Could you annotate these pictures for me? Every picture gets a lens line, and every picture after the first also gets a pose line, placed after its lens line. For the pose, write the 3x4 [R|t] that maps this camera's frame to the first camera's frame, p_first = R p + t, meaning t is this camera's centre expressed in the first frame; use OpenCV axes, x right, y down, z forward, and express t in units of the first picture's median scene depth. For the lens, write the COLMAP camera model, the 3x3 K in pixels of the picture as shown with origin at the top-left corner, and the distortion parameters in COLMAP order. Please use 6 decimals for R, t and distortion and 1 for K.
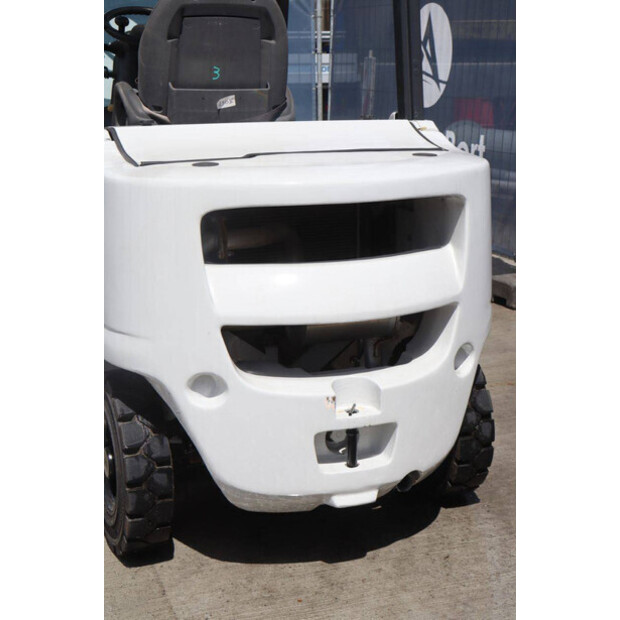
lens RADIAL K [[1045.2, 0, 310.0], [0, 1045.2, 310.0], [0, 0, 1]] dist [0.164248, 0.049680]
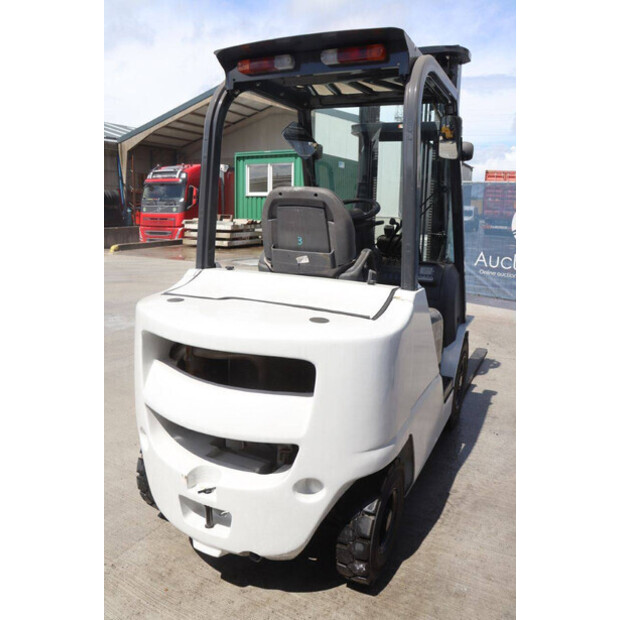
lens RADIAL K [[499.7, 0, 310.0], [0, 499.7, 310.0], [0, 0, 1]] dist [-0.170959, 0.148339]
pose [[0.685296, 0.181106, -0.705386, 0.492665], [-0.208933, 0.976761, 0.047799, -0.178200], [0.697650, 0.114622, 0.707210, 0.552604]]
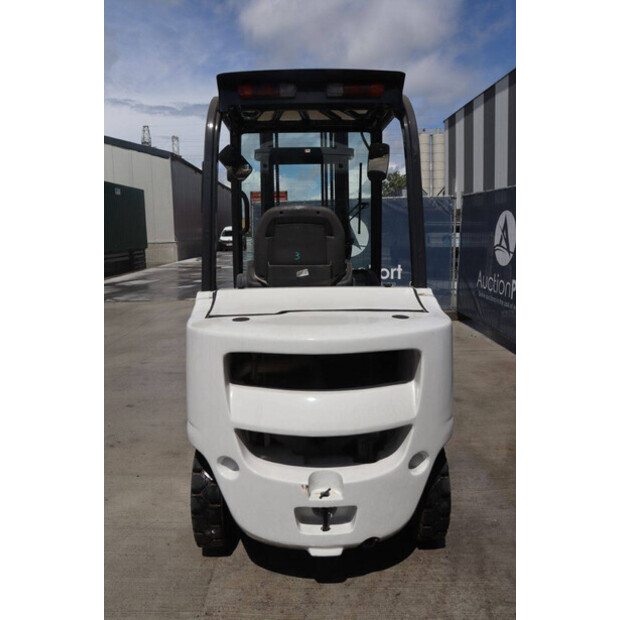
lens RADIAL K [[499.7, 0, 310.0], [0, 499.7, 310.0], [0, 0, 1]] dist [-0.170959, 0.148339]
pose [[0.940368, 0.048101, -0.336742, 0.212934], [-0.072647, 0.995511, -0.060669, -0.103125], [0.332312, 0.081515, 0.939641, 0.307894]]
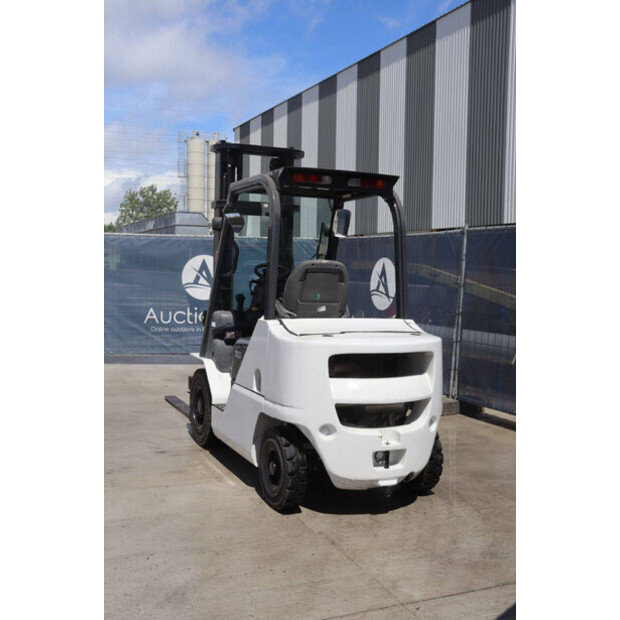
lens RADIAL K [[703.0, 0, 310.0], [0, 703.0, 310.0], [0, 0, 1]] dist [-0.018032, -0.011715]
pose [[0.997873, 0.031989, 0.056807, -0.206783], [-0.021326, 0.983570, -0.179263, 0.080580], [-0.061608, 0.177670, 0.982160, -0.510476]]
